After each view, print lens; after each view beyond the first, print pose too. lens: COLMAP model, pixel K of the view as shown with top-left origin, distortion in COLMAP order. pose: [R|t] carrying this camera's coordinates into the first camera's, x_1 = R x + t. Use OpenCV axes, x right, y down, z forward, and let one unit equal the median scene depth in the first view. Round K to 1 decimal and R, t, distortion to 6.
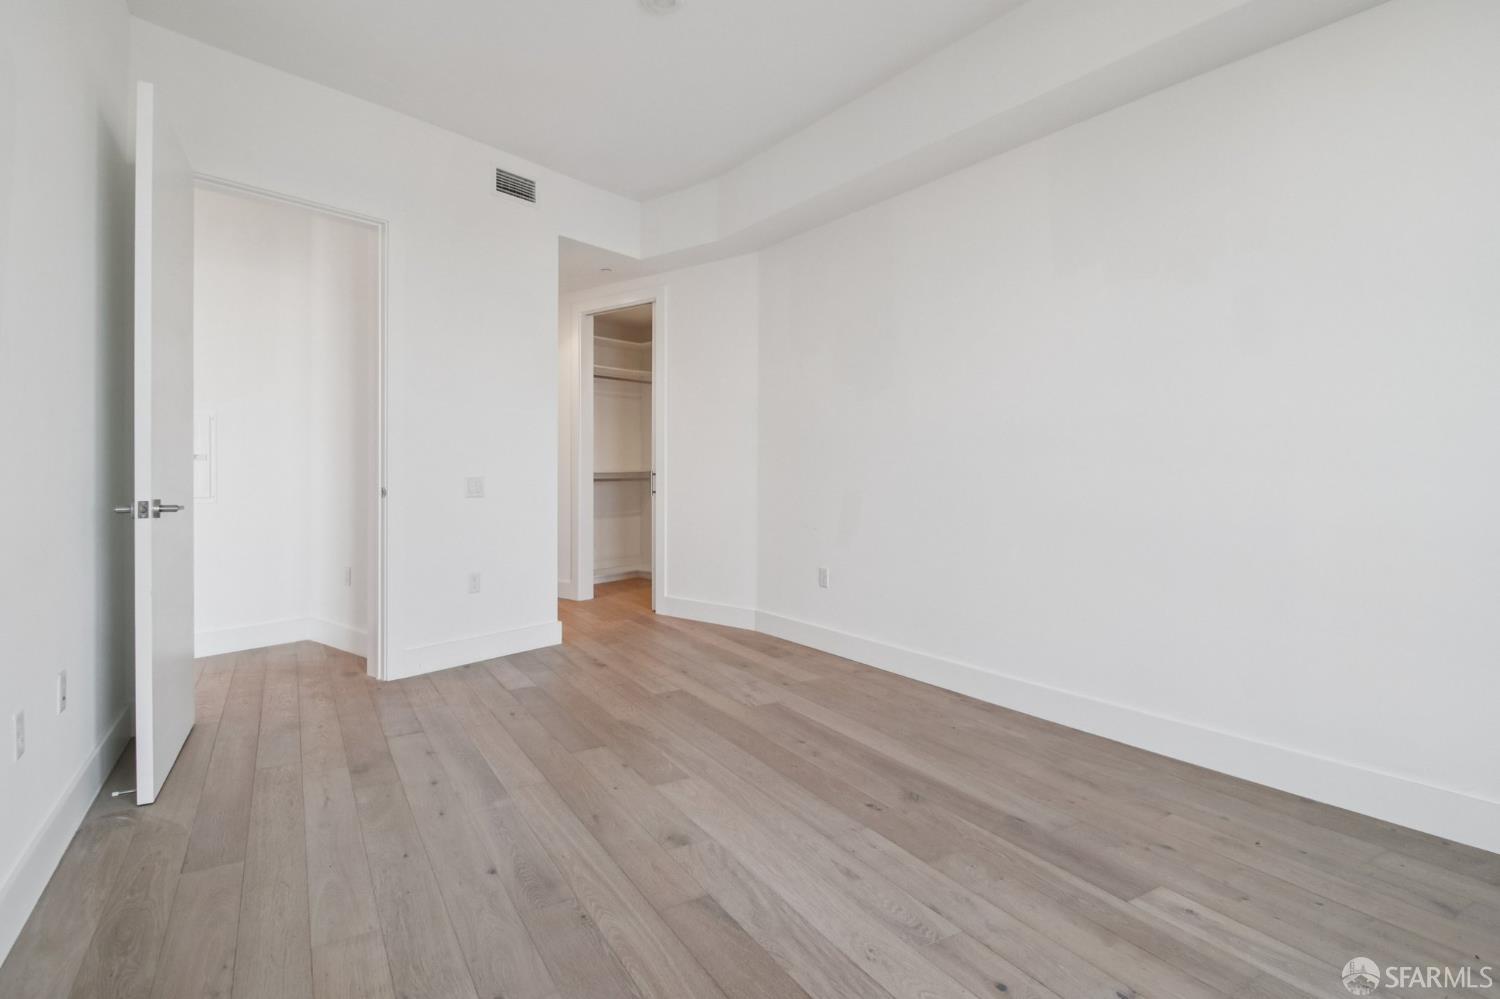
lens RADIAL K [[762.0, 0, 745.1], [0, 762.0, 471.5], [0, 0, 1]] dist [-0.003274, -0.011005]
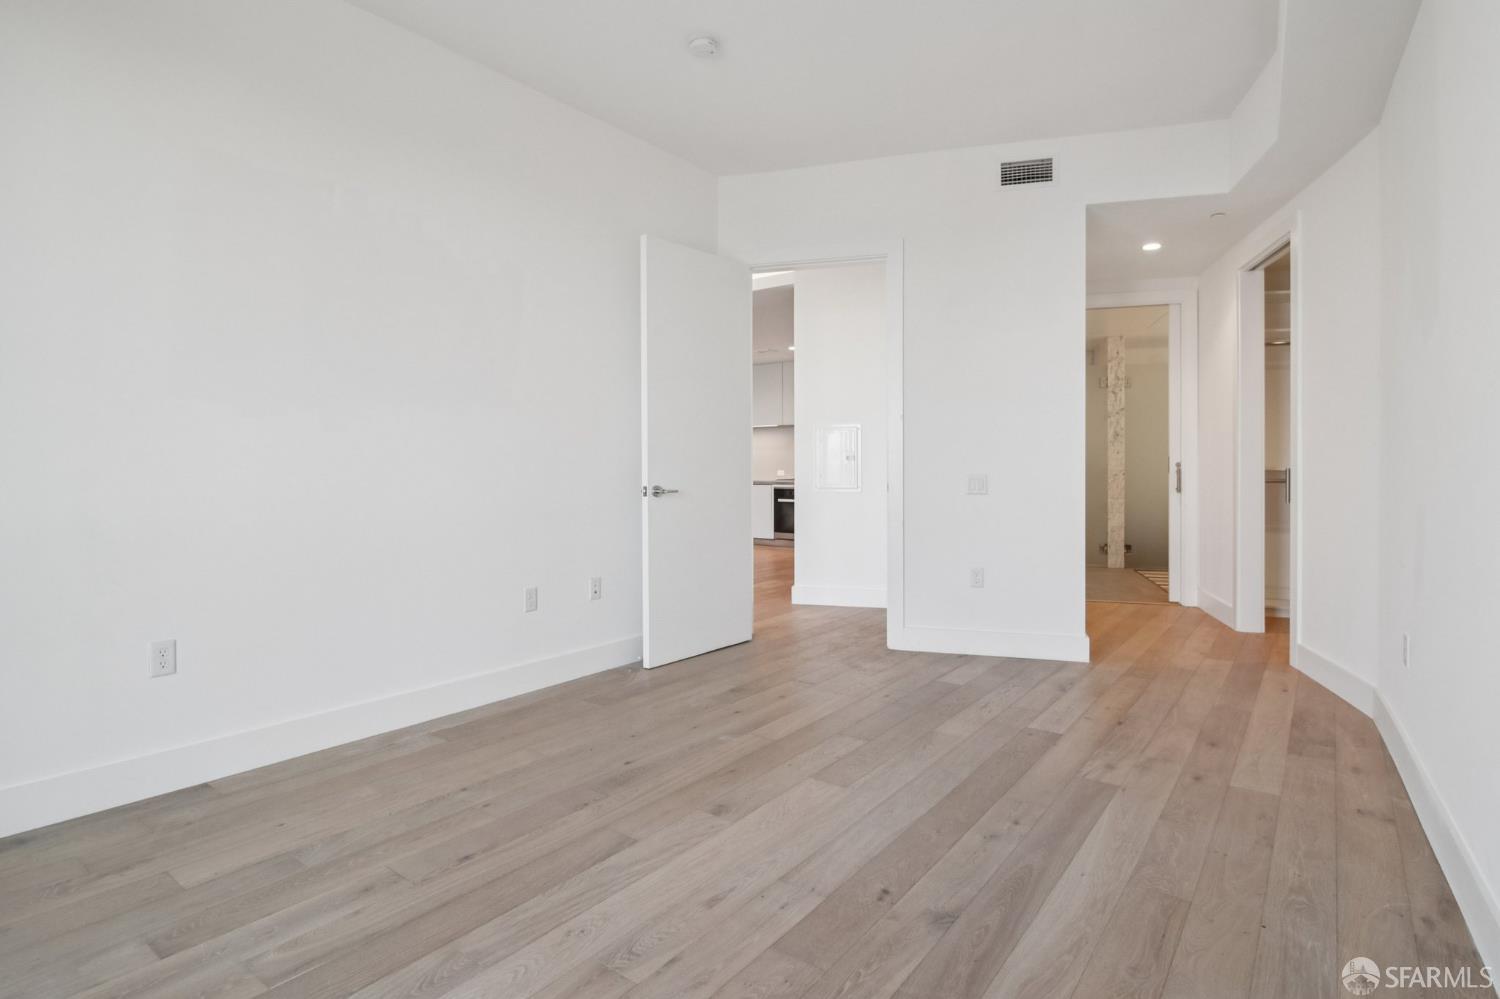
lens RADIAL K [[762.0, 0, 745.1], [0, 762.0, 471.5], [0, 0, 1]] dist [-0.003274, -0.011005]
pose [[0.381857, 0.008160, -0.924185, 0.812331], [-0.002959, 0.999967, 0.007607, -0.006901], [0.924217, -0.000170, 0.381869, 0.541470]]
